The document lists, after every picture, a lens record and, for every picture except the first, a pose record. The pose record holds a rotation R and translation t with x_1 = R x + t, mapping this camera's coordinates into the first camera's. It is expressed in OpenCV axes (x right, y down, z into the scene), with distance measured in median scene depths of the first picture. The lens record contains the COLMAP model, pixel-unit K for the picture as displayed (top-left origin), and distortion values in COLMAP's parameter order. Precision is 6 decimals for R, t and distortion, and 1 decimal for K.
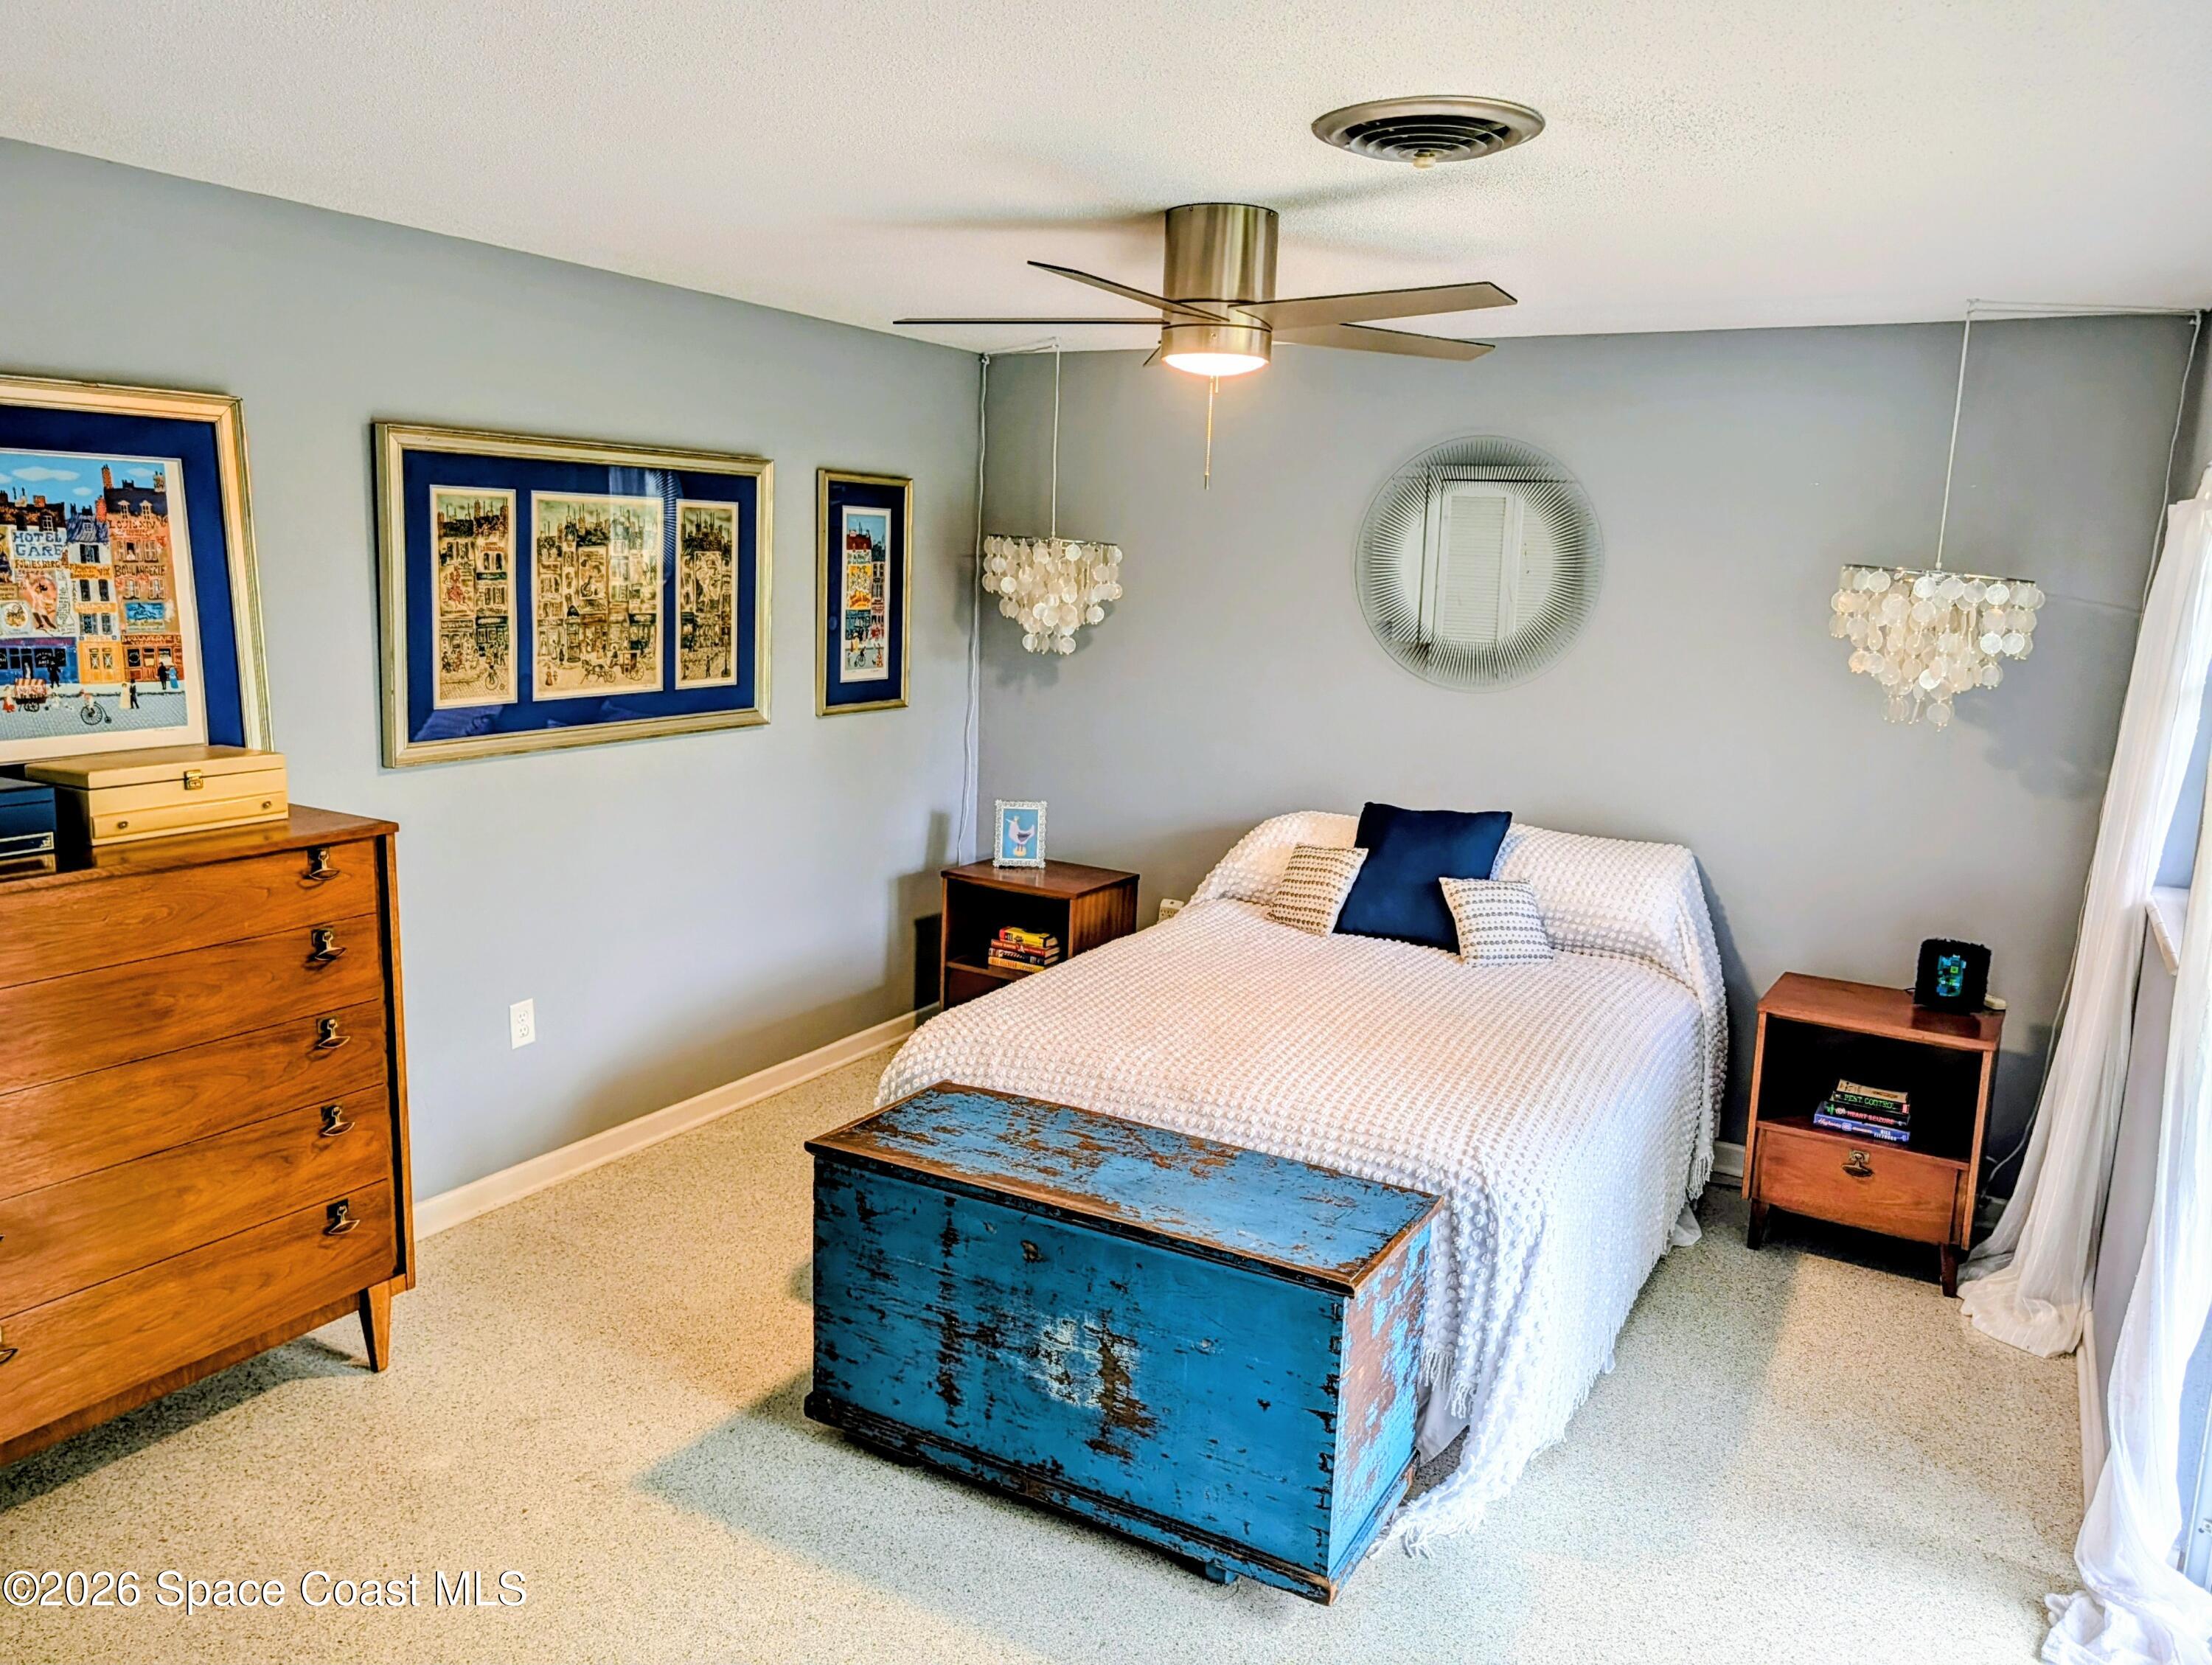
lens RADIAL K [[1578.3, 0, 1103.2], [0, 1578.3, 820.1], [0, 0, 1]] dist [-0.000757, -0.011214]
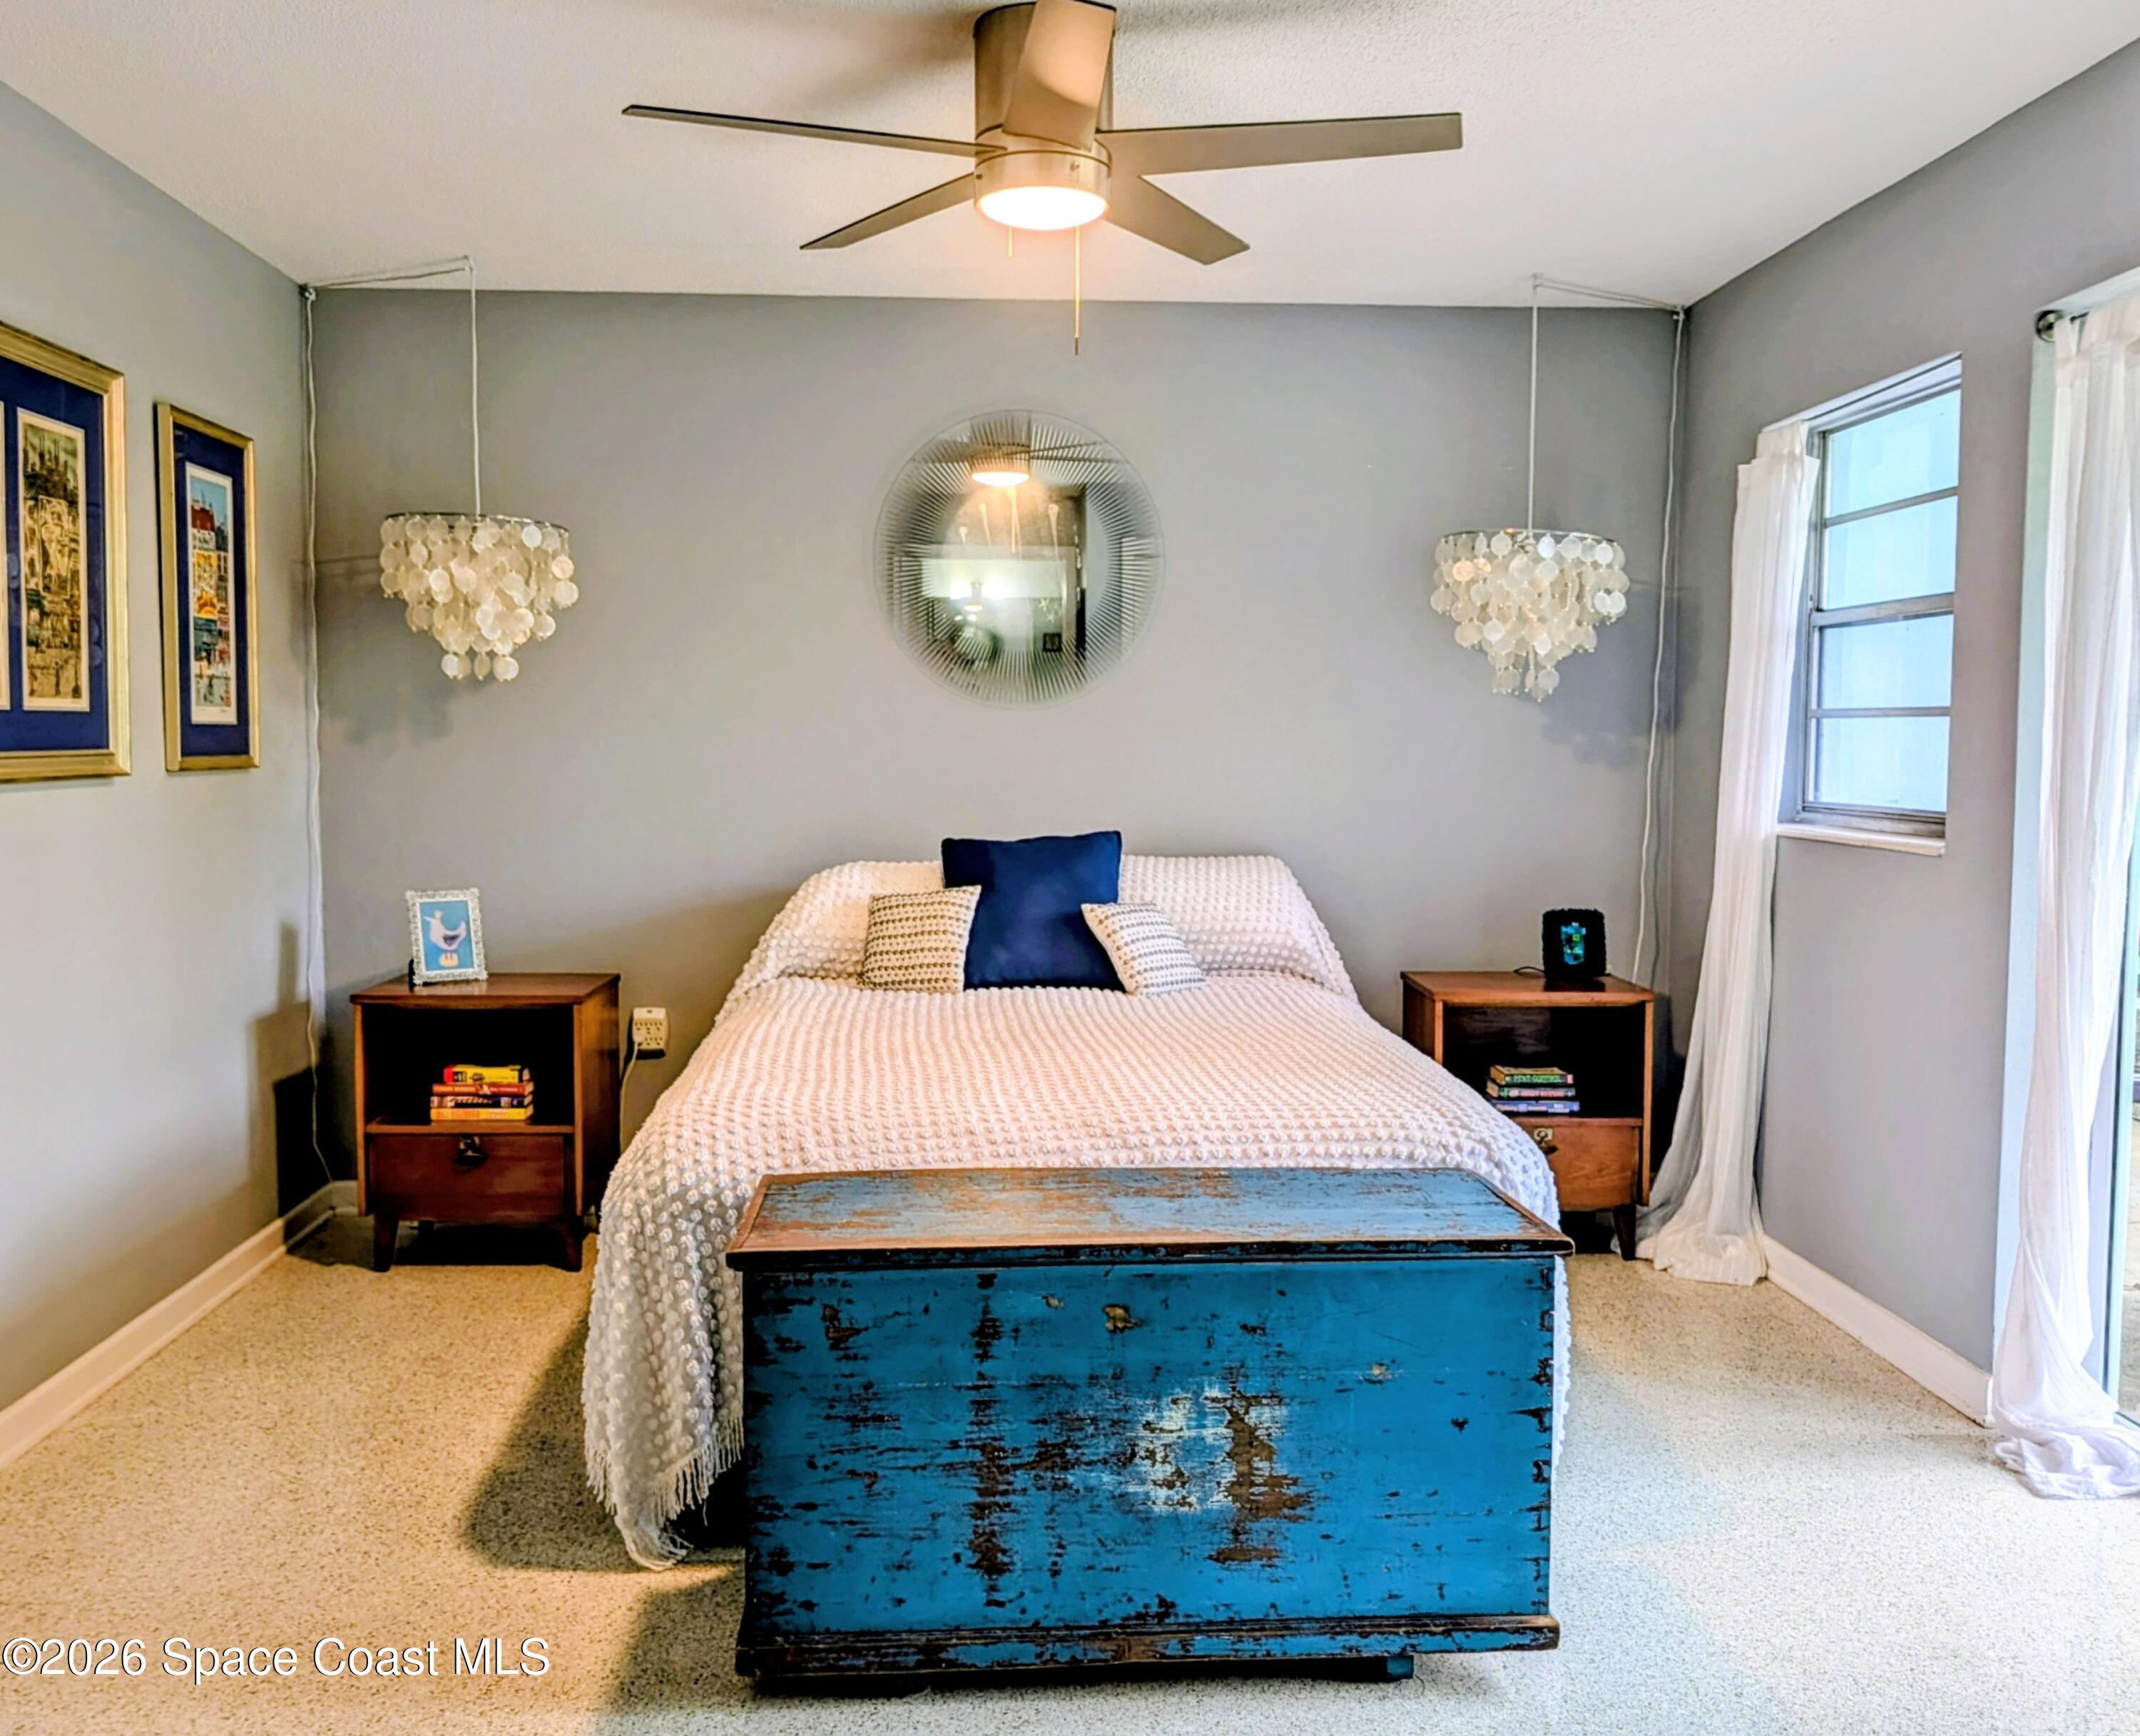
lens RADIAL K [[1833.2, 0, 1065.5], [0, 1833.2, 908.1], [0, 0, 1]] dist [0.032170, -0.088842]
pose [[0.842537, -0.084636, 0.531948, -0.470052], [0.117678, 0.992644, -0.028452, 0.096921], [-0.525627, 0.086571, 0.846299, 0.249949]]
